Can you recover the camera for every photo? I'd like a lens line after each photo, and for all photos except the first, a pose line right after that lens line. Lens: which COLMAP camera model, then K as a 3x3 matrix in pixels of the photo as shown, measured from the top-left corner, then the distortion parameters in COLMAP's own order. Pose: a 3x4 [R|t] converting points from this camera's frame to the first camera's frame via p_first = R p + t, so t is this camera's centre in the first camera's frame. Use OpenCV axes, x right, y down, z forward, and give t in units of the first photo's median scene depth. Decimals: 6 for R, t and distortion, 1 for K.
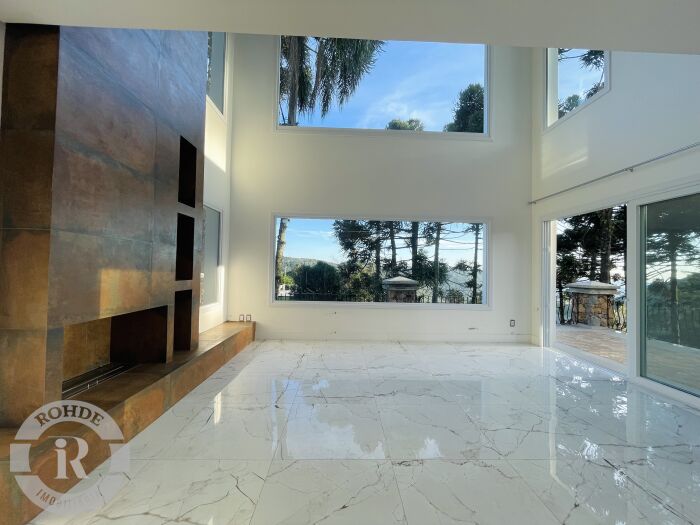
lens RADIAL K [[282.2, 0, 349.3], [0, 282.2, 264.0], [0, 0, 1]] dist [-0.001852, -0.000181]
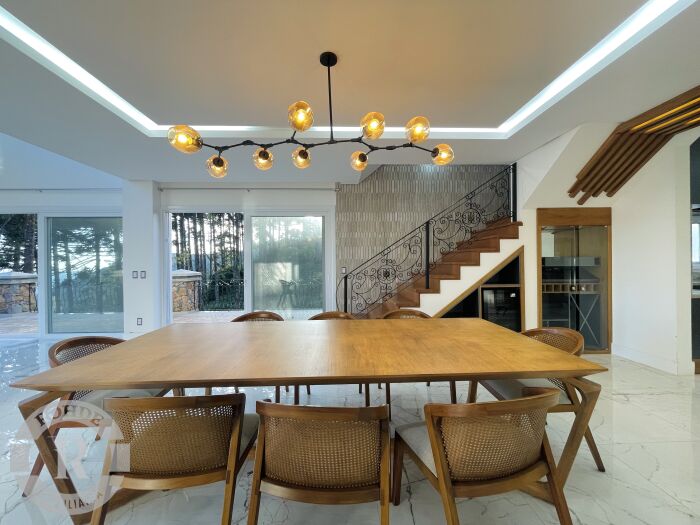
lens RADIAL K [[282.2, 0, 349.5], [0, 282.2, 263.7], [0, 0, 1]] dist [-0.001852, -0.000181]
pose [[-0.006410, -0.023620, 0.999700, -0.203210], [-0.011310, 0.999659, 0.023547, -0.008677], [-0.999915, -0.011156, -0.006675, -0.259274]]
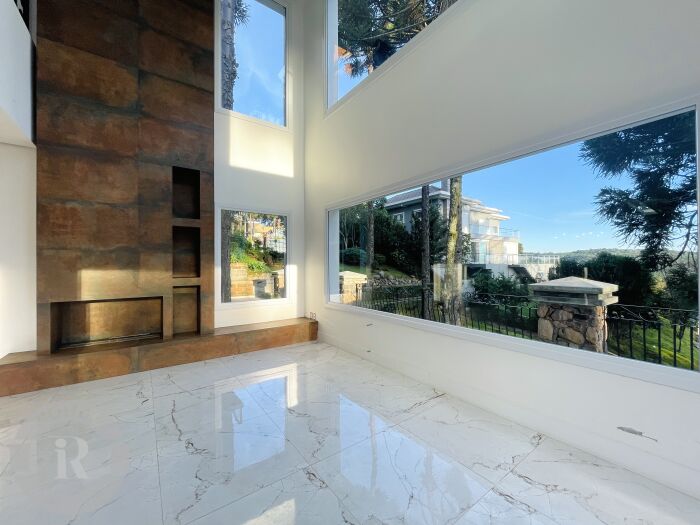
lens RADIAL K [[282.2, 0, 350.8], [0, 282.2, 264.5], [0, 0, 1]] dist [-0.001852, -0.000181]
pose [[0.570372, -0.023277, -0.821056, 0.345150], [0.031358, 0.999487, -0.006553, 0.011202], [0.820787, -0.022009, 0.570810, 0.346014]]
